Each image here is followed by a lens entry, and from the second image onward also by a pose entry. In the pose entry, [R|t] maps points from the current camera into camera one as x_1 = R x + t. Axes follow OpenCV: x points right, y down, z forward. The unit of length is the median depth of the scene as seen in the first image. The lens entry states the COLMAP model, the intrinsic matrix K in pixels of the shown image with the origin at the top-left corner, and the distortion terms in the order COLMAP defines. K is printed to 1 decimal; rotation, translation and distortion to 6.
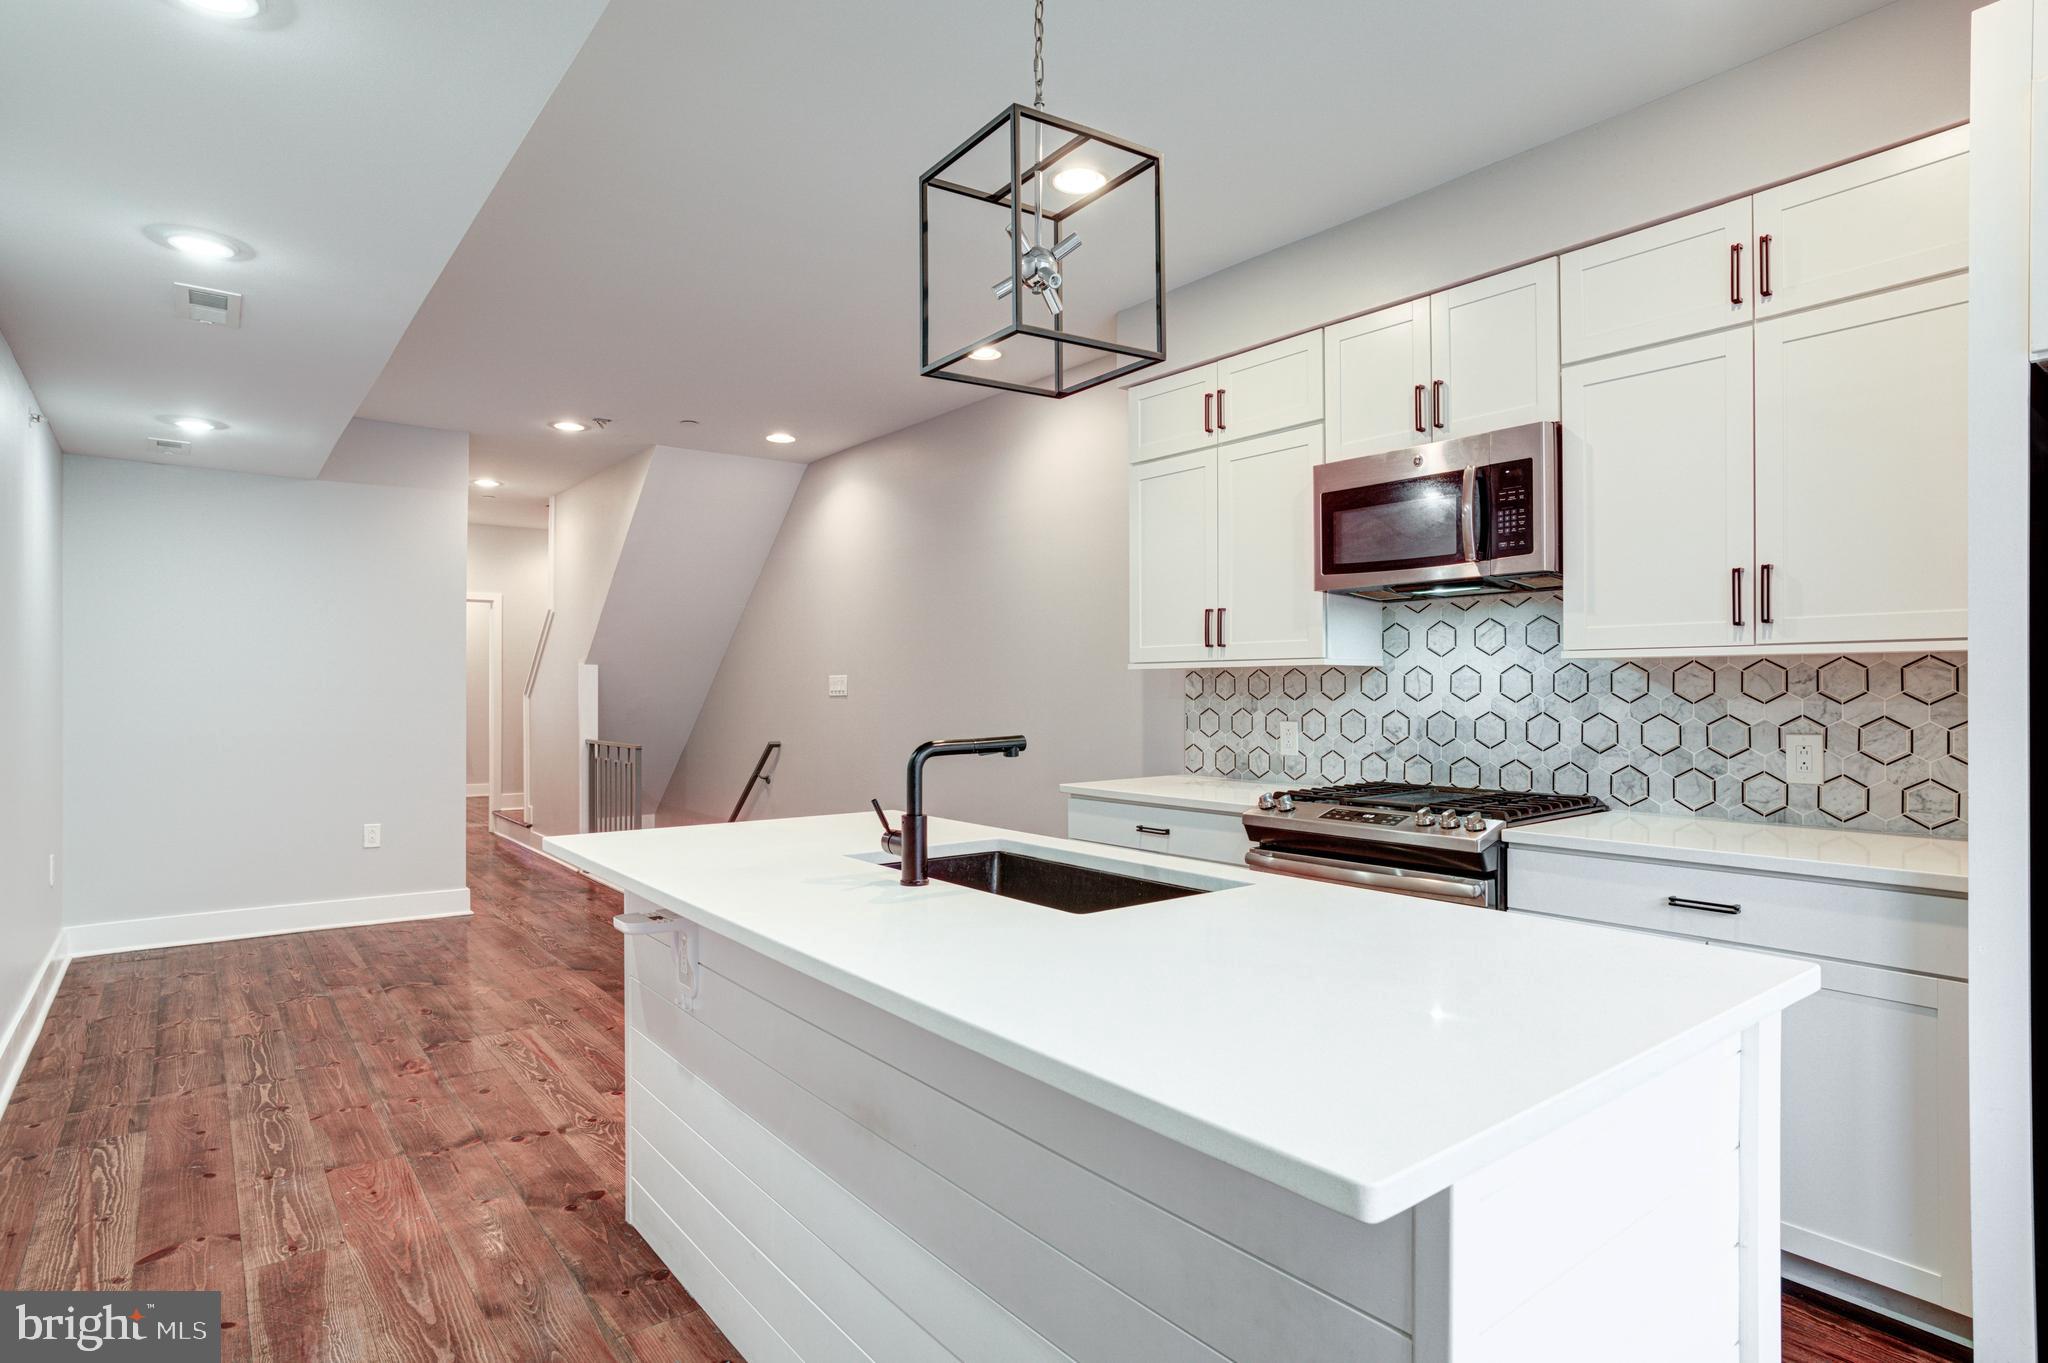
lens RADIAL K [[1061.8, 0, 1011.2], [0, 1061.8, 693.7], [0, 0, 1]] dist [-0.056094, 0.029003]
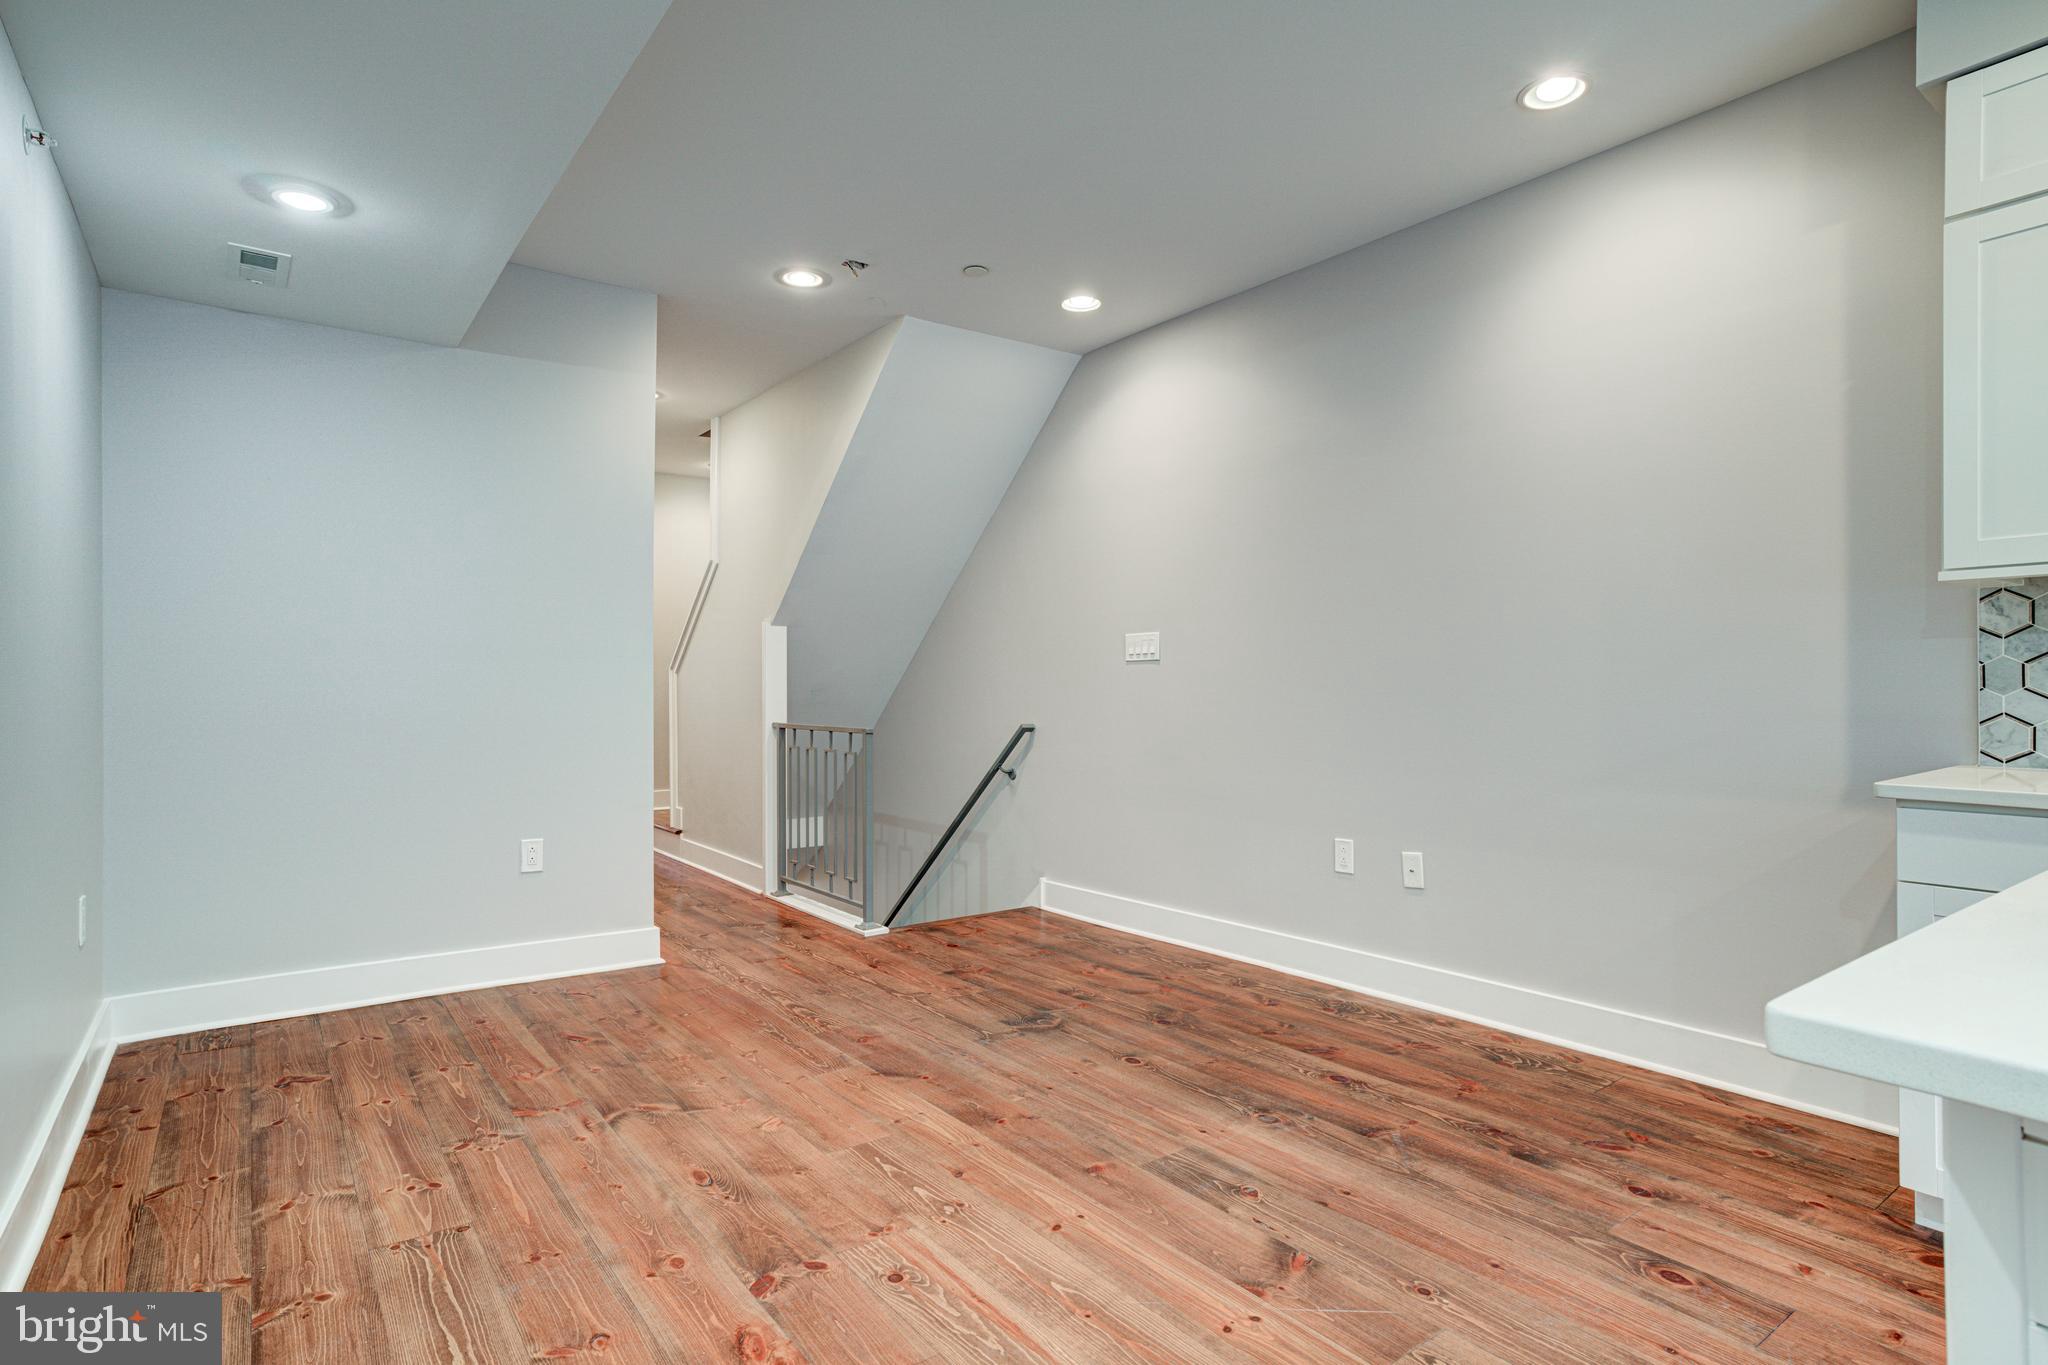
lens RADIAL K [[1061.8, 0, 1019.0], [0, 1061.8, 685.6], [0, 0, 1]] dist [-0.056094, 0.029003]
pose [[0.999390, -0.003633, -0.034737, -0.364275], [0.003639, 0.999993, 0.000117, 0.031124], [0.034737, -0.000243, 0.999396, 0.424531]]
